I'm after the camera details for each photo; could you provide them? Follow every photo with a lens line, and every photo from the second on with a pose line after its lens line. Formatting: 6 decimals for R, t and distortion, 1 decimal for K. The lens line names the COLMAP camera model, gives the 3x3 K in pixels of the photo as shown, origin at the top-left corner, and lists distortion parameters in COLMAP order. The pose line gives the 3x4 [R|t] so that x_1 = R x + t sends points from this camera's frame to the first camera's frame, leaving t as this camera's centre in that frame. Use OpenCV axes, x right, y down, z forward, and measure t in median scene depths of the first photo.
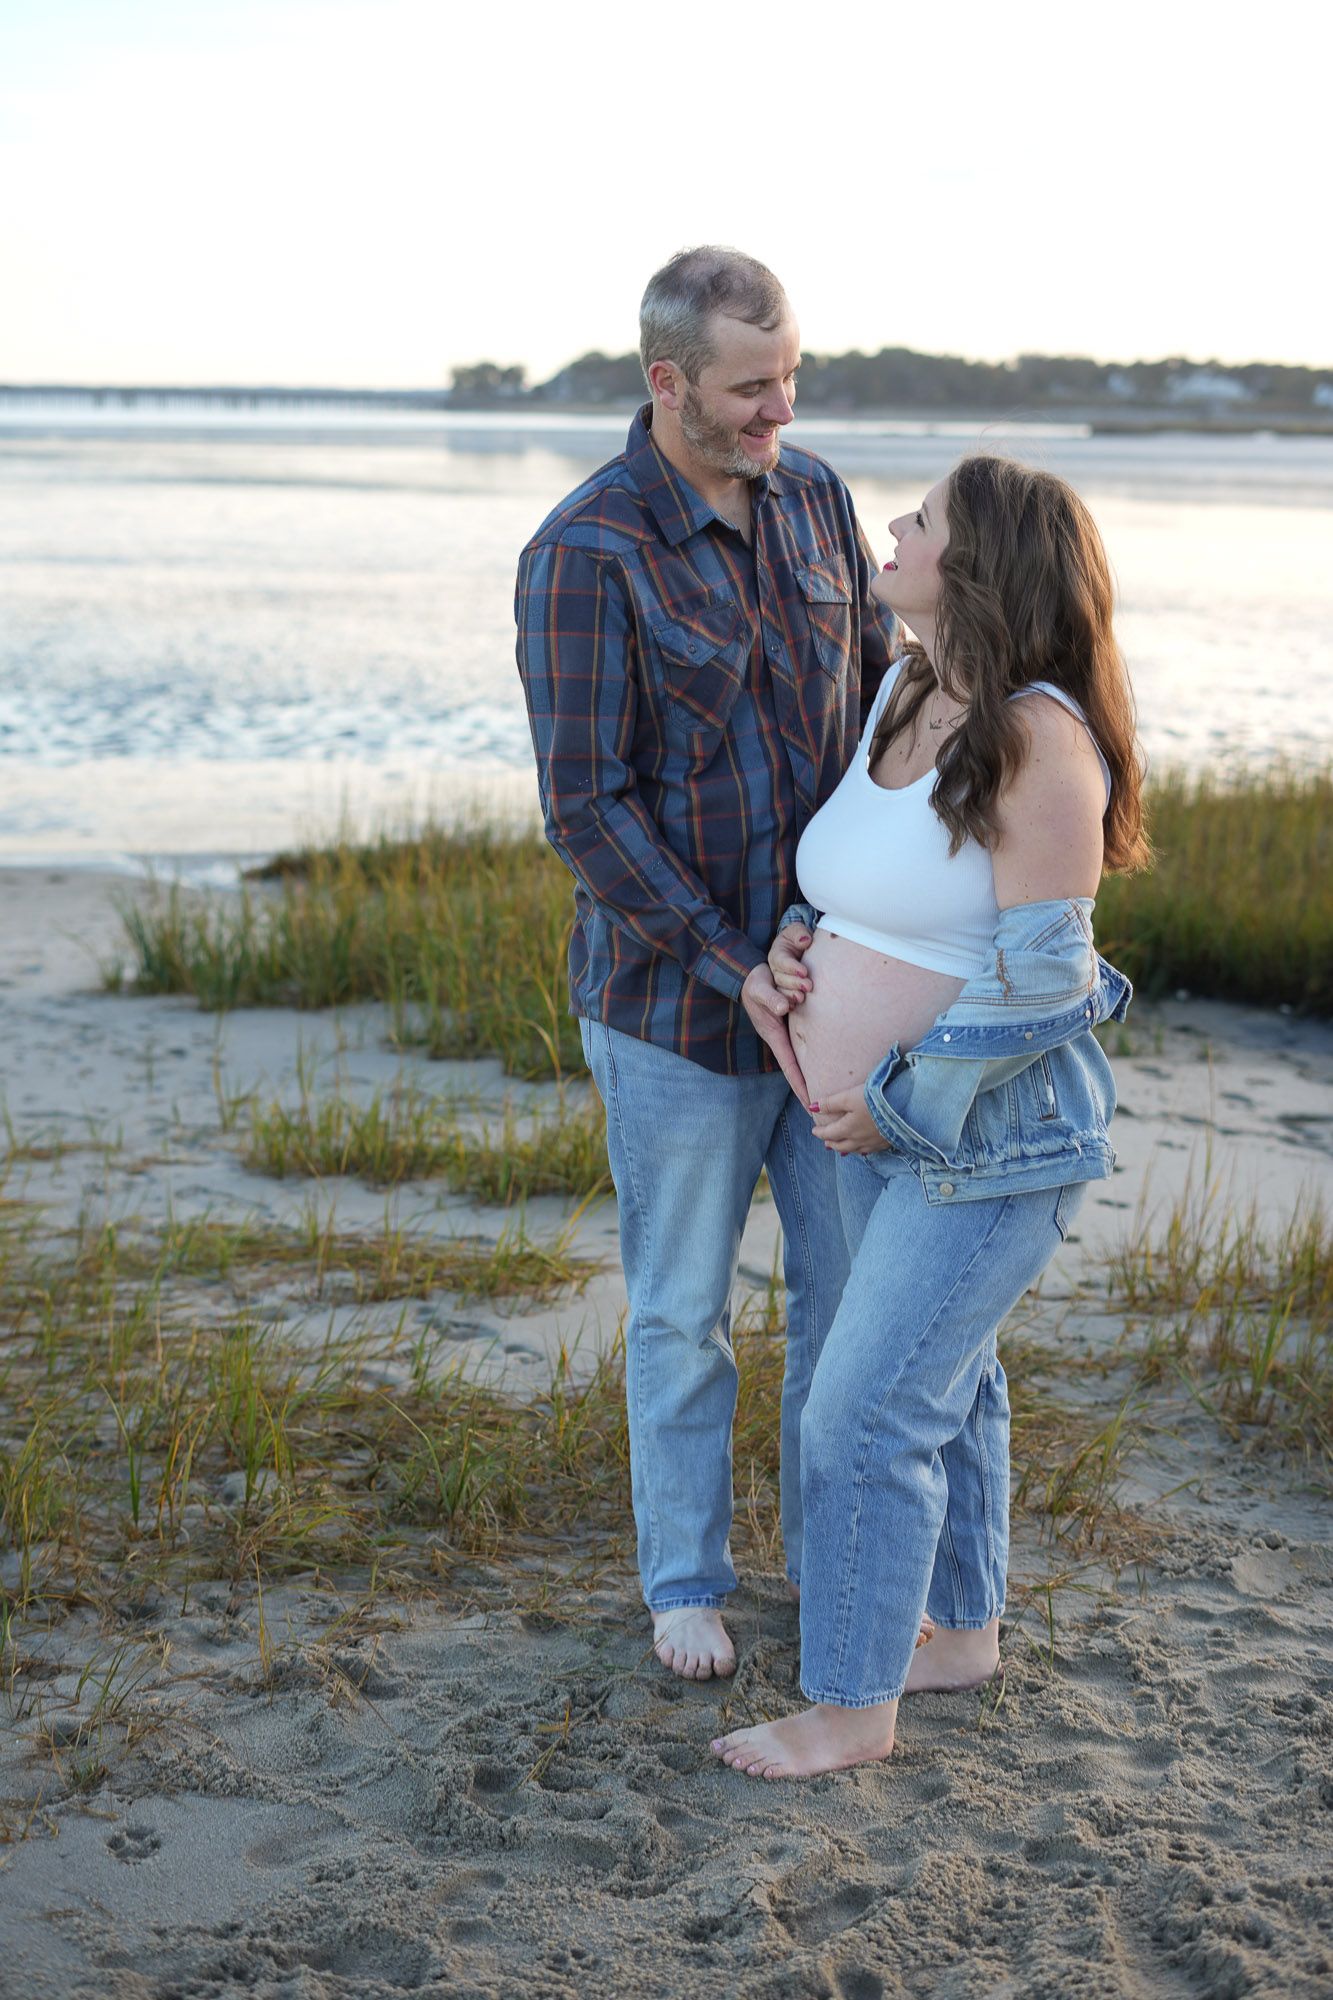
lens RADIAL K [[2901.1, 0, 672.9], [0, 2901.1, 993.7], [0, 0, 1]] dist [-0.029121, 0.000000]
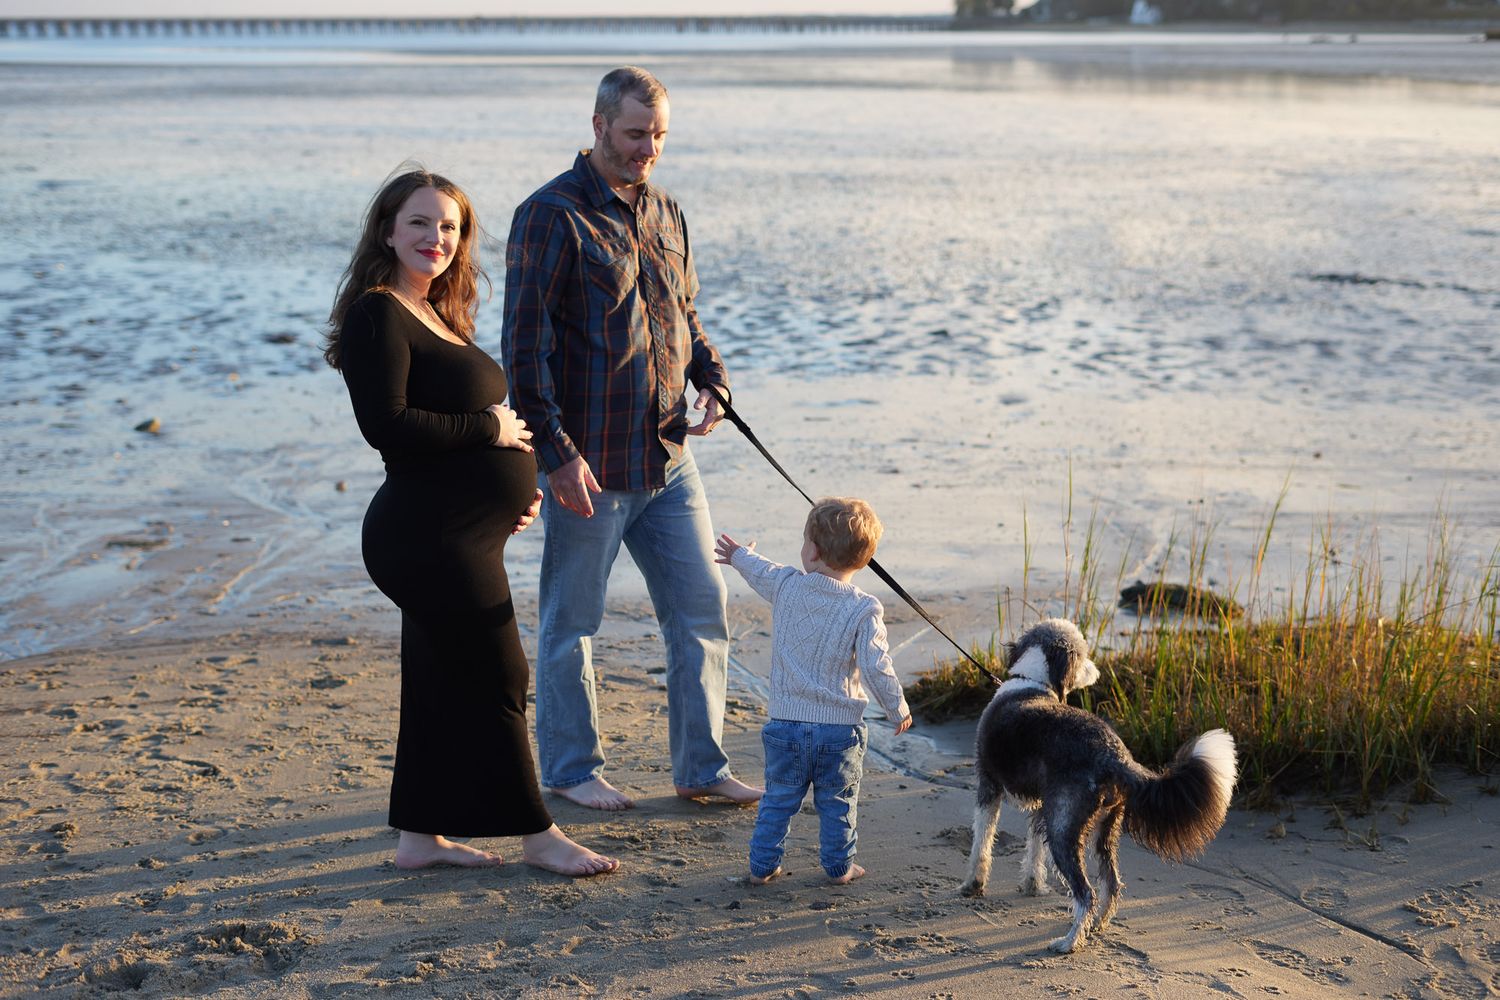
lens RADIAL K [[2175.9, 0, 753.4], [0, 2175.9, 505.4], [0, 0, 1]] dist [-0.029121, 0.000000]
pose [[0.987068, 0.016694, -0.159432, -0.188520], [-0.014566, 0.999789, 0.014510, -0.143250], [0.159641, -0.012000, 0.987102, 1.025853]]
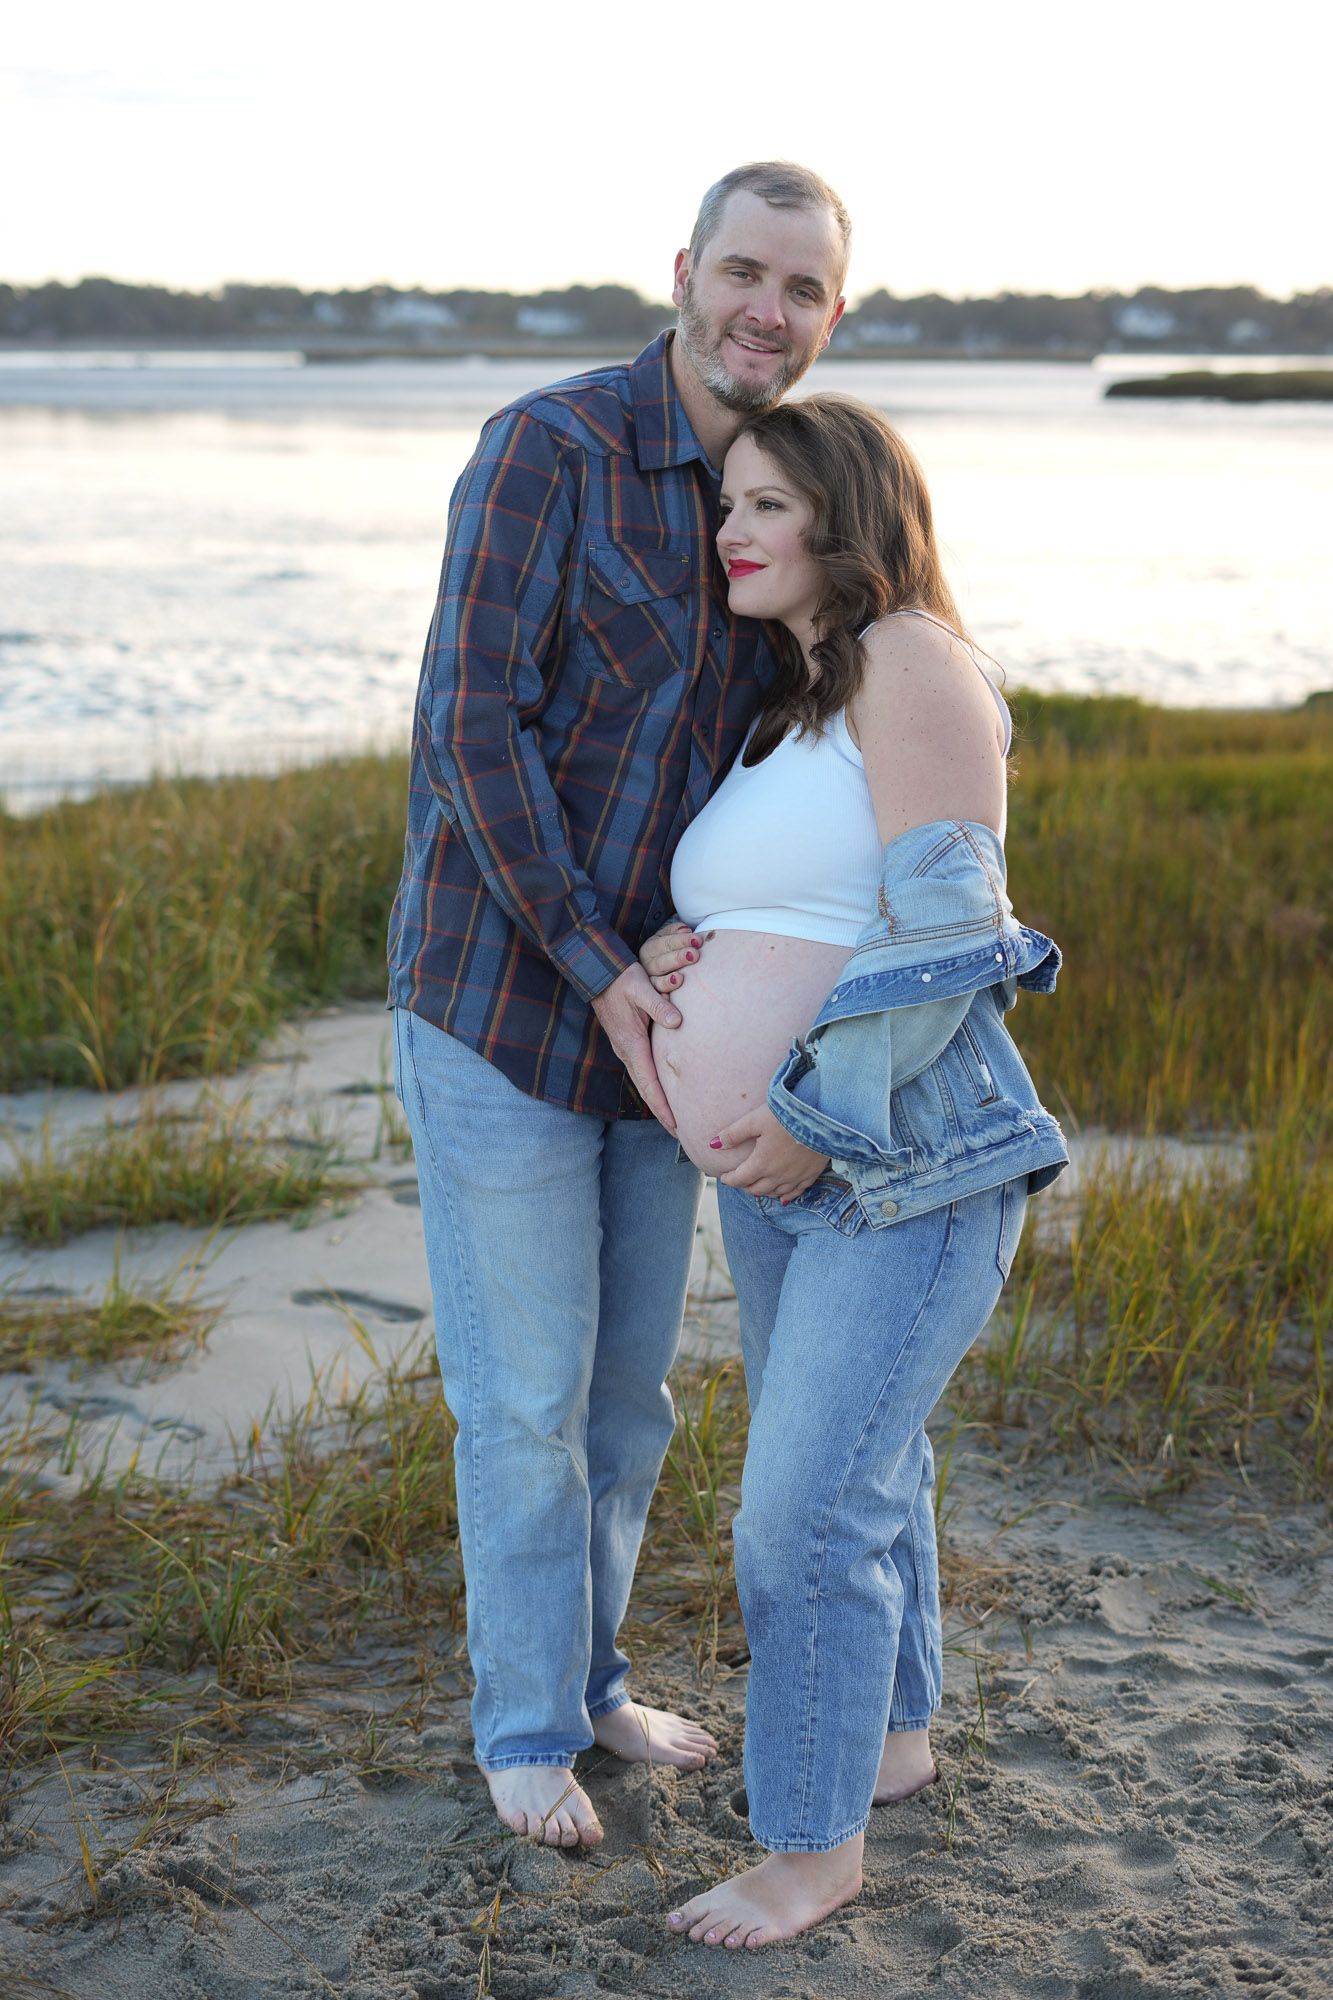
lens RADIAL K [[2901.1, 0, 675.6], [0, 2901.1, 1011.8], [0, 0, 1]] dist [-0.029121, 0.000000]
pose [[0.964294, -0.072792, 0.254633, -0.071031], [0.065222, 0.997145, 0.038060, -0.014765], [-0.256676, -0.020094, 0.966289, 0.070935]]
